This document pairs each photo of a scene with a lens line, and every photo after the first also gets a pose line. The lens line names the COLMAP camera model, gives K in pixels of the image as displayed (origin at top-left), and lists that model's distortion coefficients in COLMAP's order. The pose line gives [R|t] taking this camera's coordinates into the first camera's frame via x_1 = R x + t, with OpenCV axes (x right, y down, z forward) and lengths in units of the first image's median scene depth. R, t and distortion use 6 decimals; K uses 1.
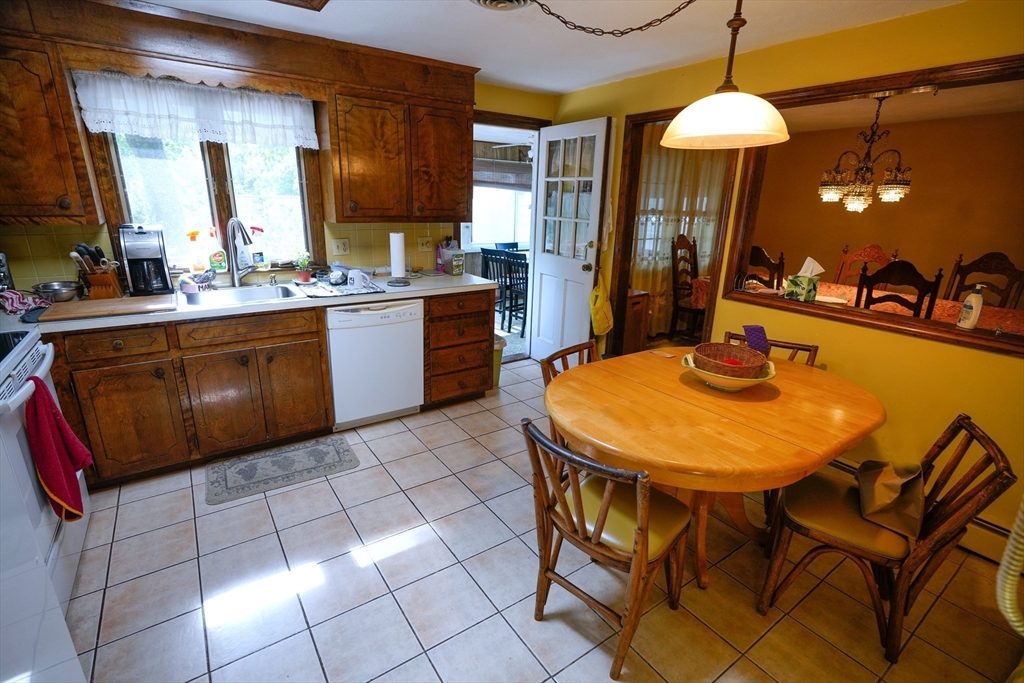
lens RADIAL K [[474.0, 0, 511.6], [0, 474.0, 338.6], [0, 0, 1]] dist [-0.000609, 0.000115]
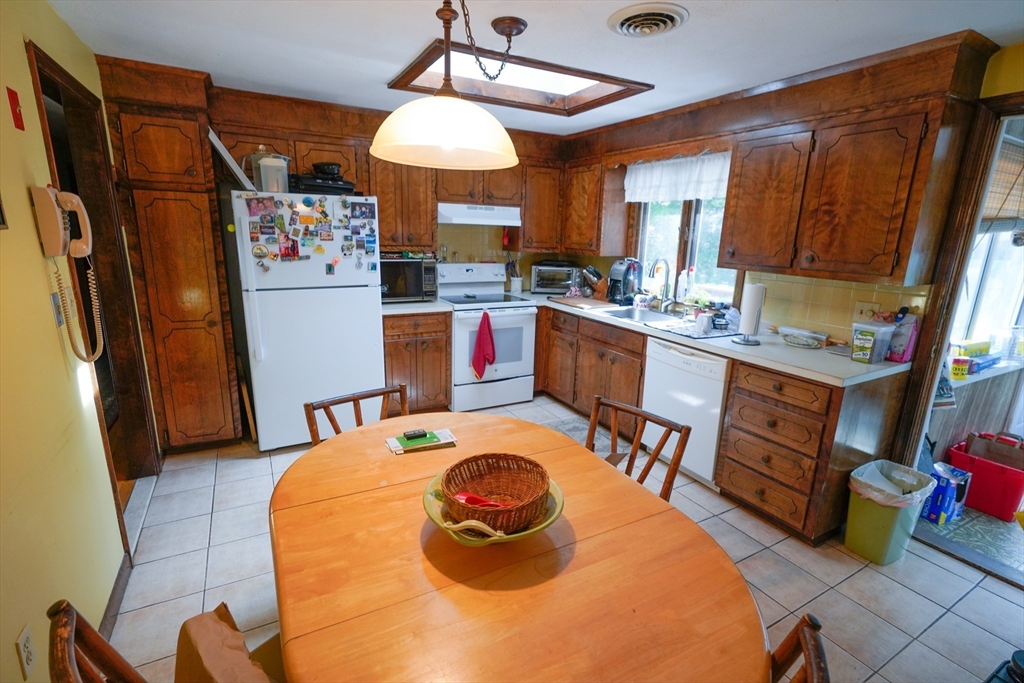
lens RADIAL K [[474.0, 0, 511.3], [0, 474.0, 348.7], [0, 0, 1]] dist [-0.000609, 0.000115]
pose [[-0.095195, 0.206575, -0.973789, 0.651489], [-0.327318, 0.917342, 0.226599, -0.161591], [0.940107, 0.340309, -0.019711, 0.629404]]
